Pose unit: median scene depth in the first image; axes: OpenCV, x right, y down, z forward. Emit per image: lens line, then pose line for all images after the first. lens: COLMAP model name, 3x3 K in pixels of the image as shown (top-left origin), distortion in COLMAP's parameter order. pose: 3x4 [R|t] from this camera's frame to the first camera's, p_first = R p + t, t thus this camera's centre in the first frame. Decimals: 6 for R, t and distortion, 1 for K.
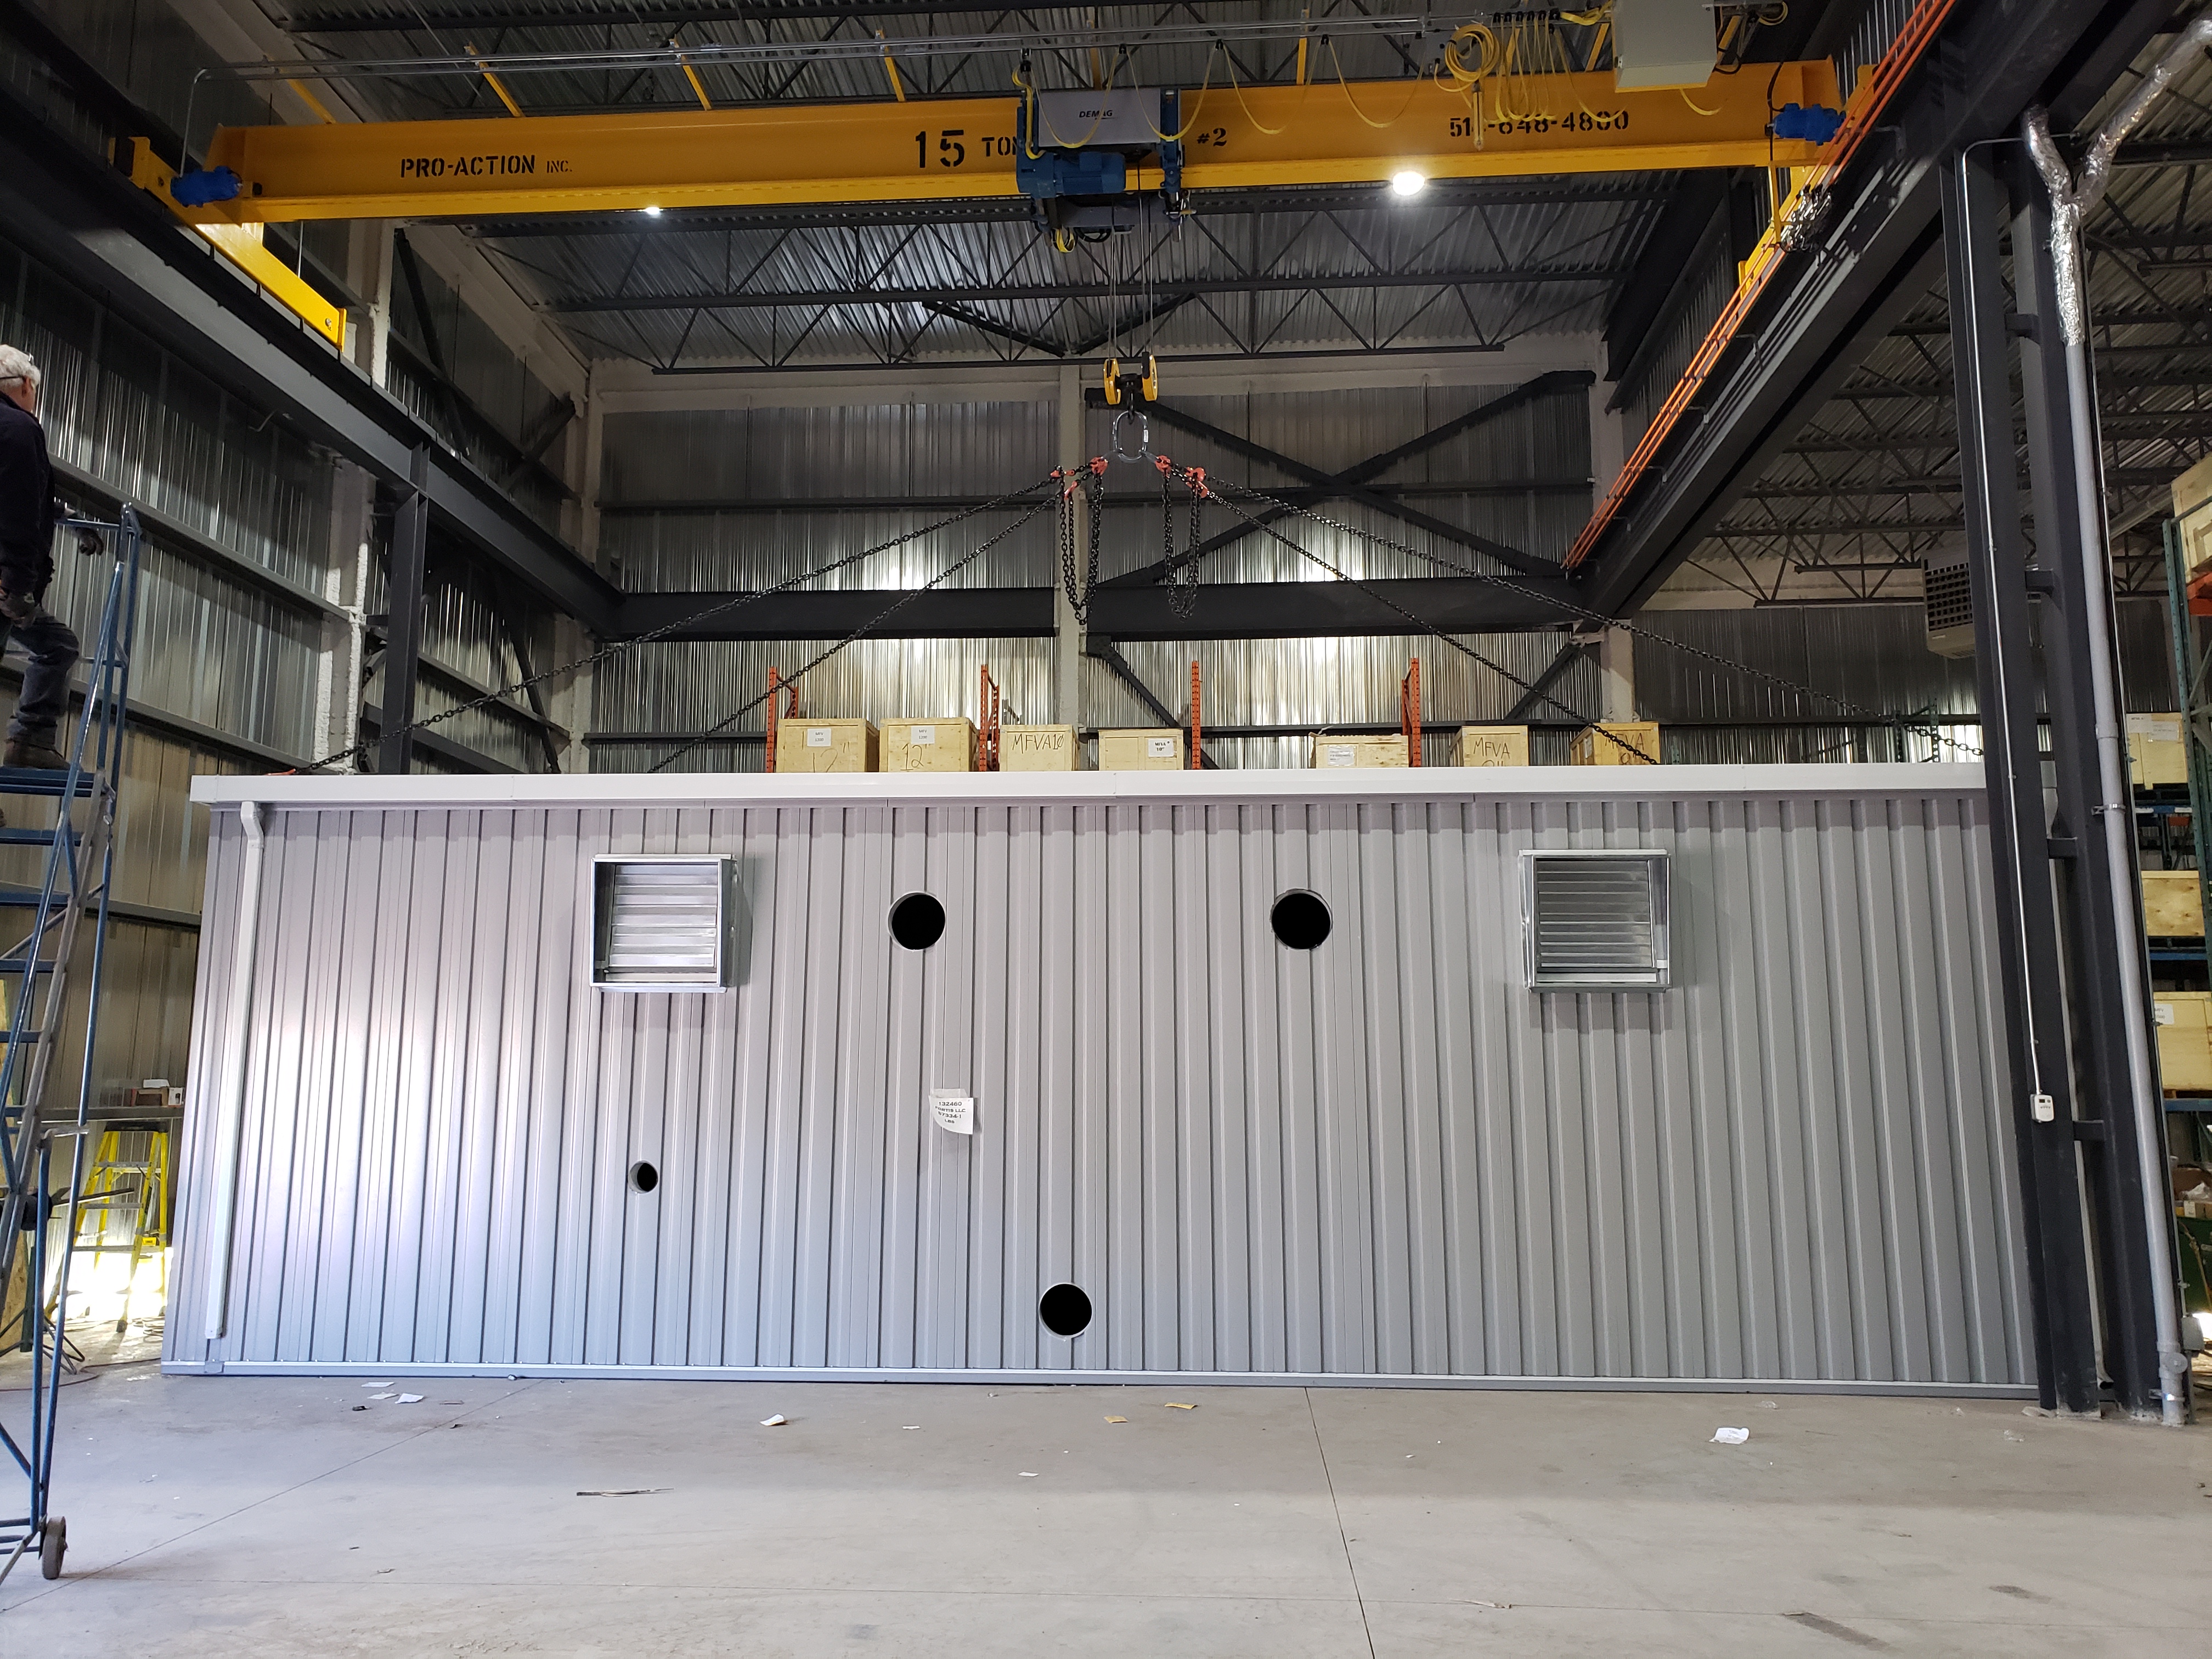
lens RADIAL K [[1706.7, 0, 1107.9], [0, 1706.7, 793.8], [0, 0, 1]] dist [0.070316, -0.046261]
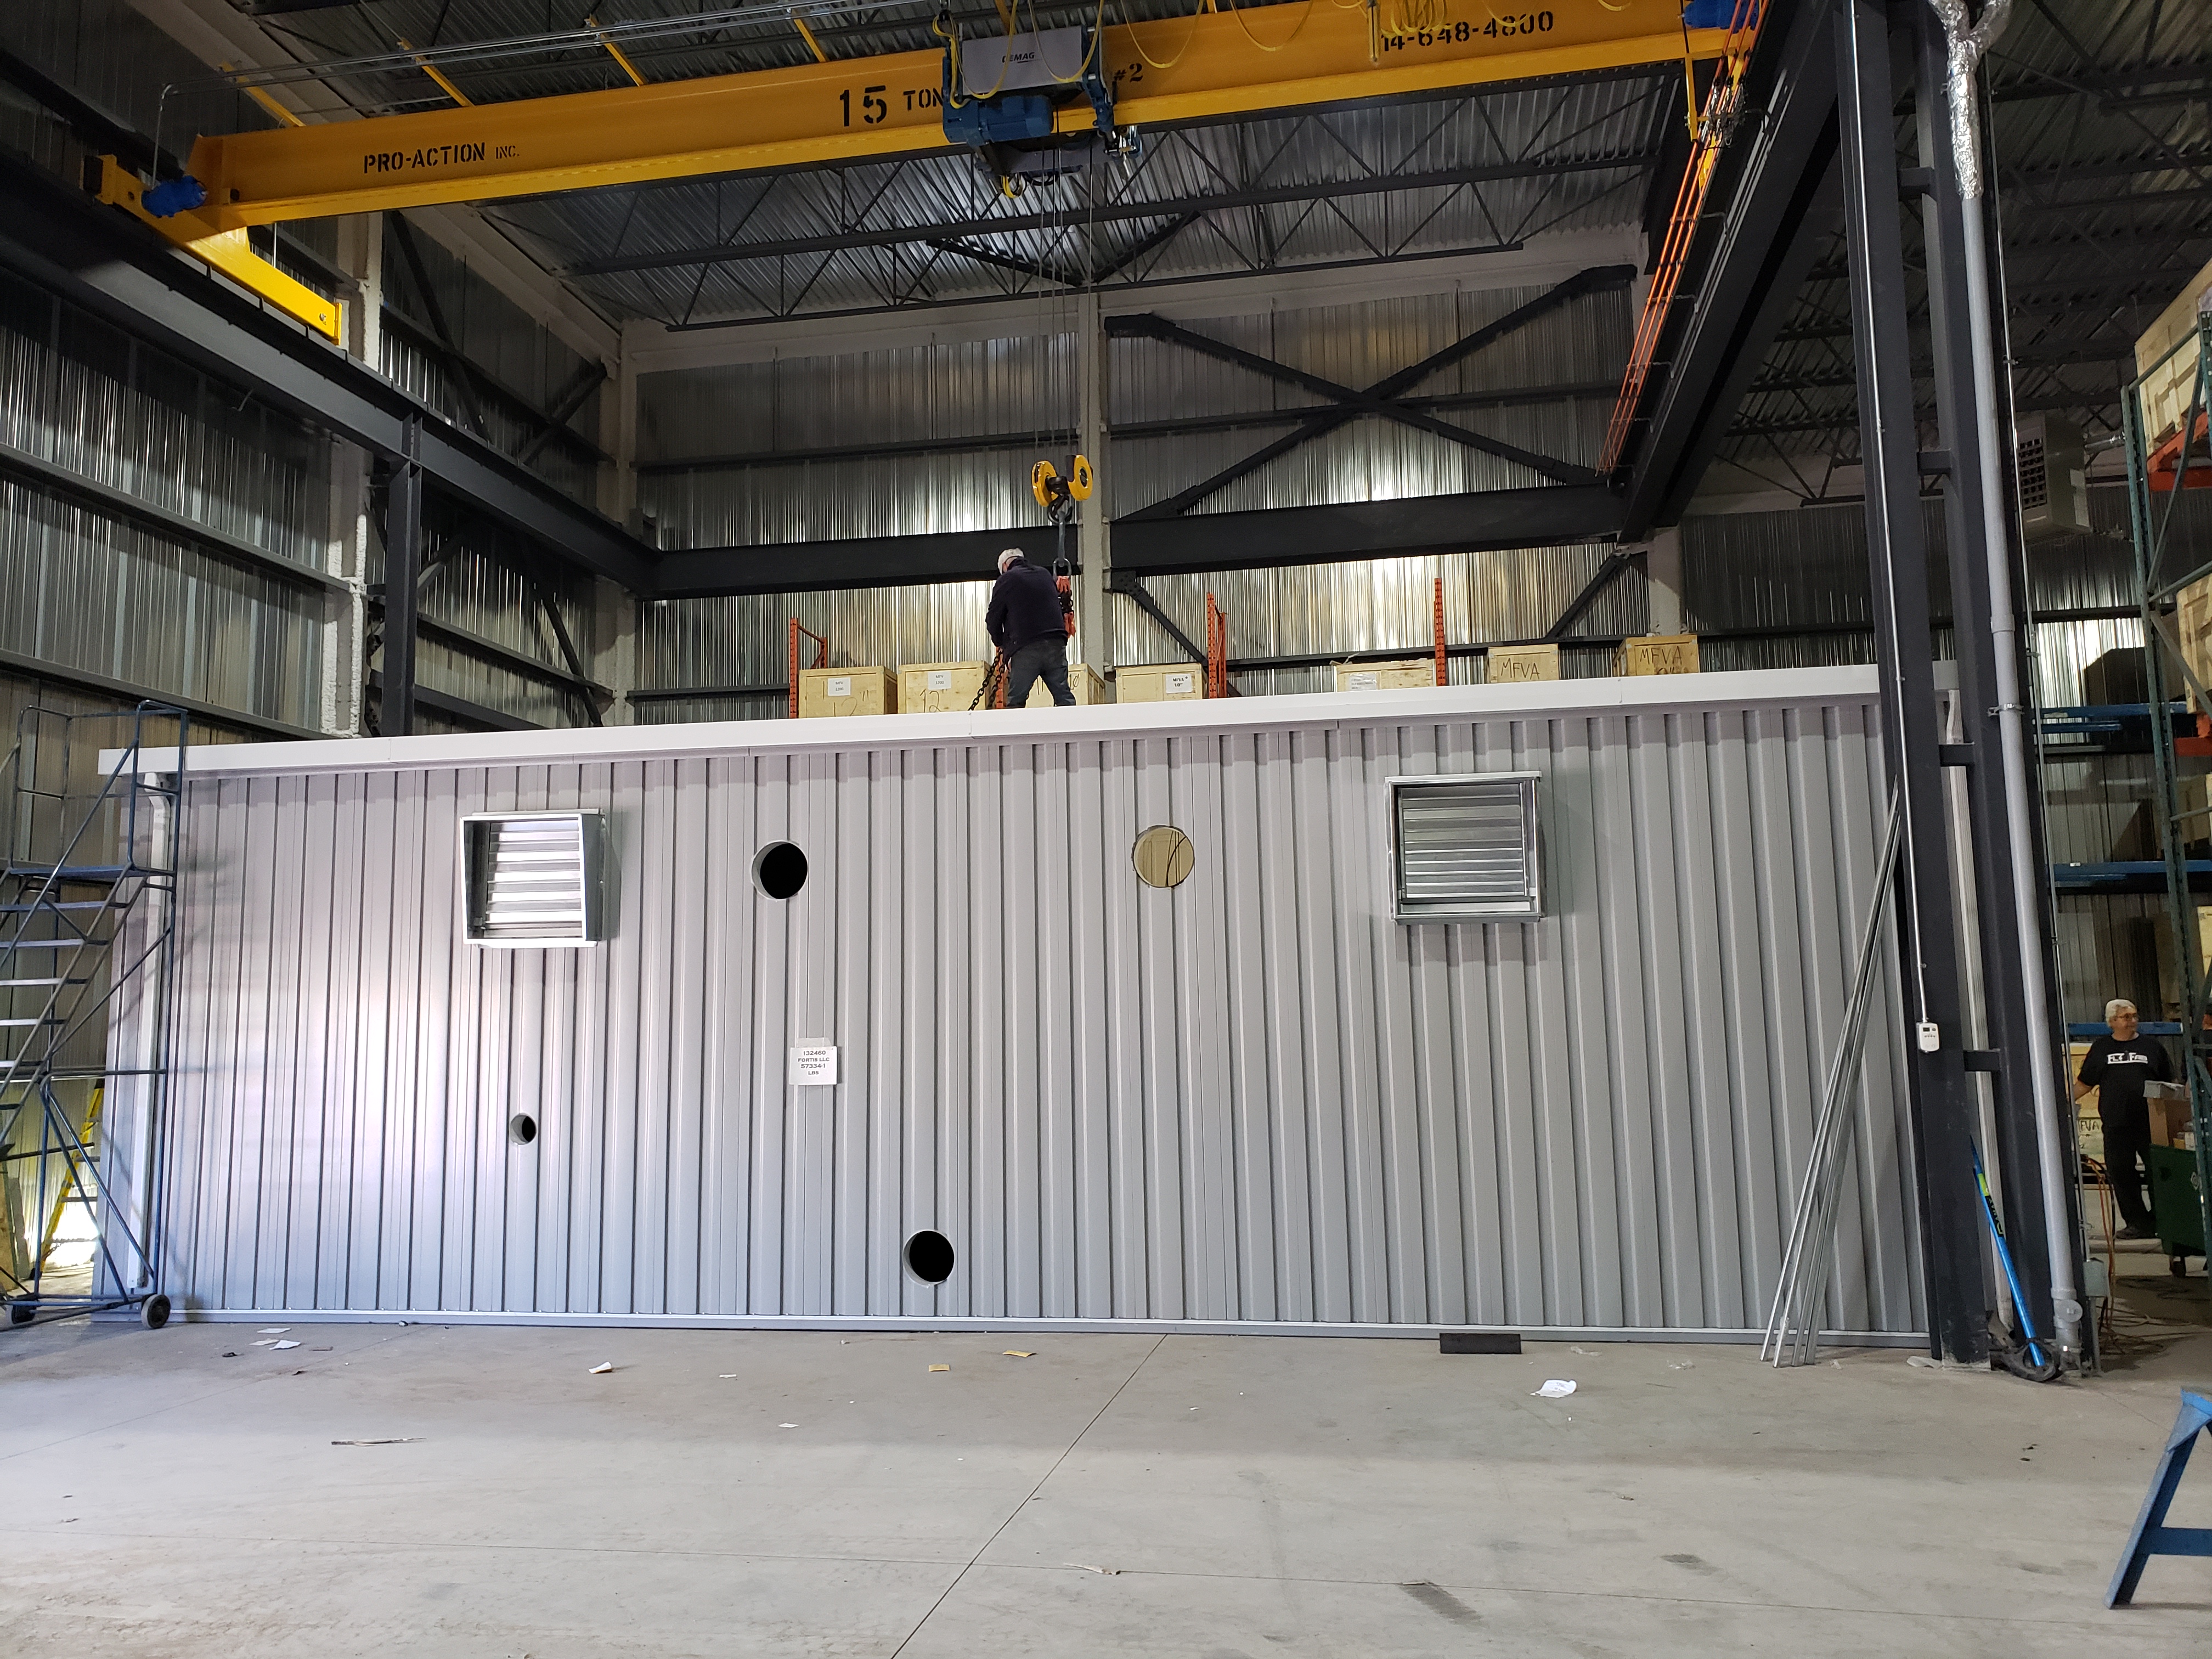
lens RADIAL K [[1706.7, 0, 1107.9], [0, 1706.7, 793.8], [0, 0, 1]] dist [0.070316, -0.046261]
pose [[0.992936, -0.033105, -0.113937, 0.121293], [0.037126, 0.998754, 0.033347, 0.002731], [0.112691, -0.037341, 0.992928, 0.023581]]
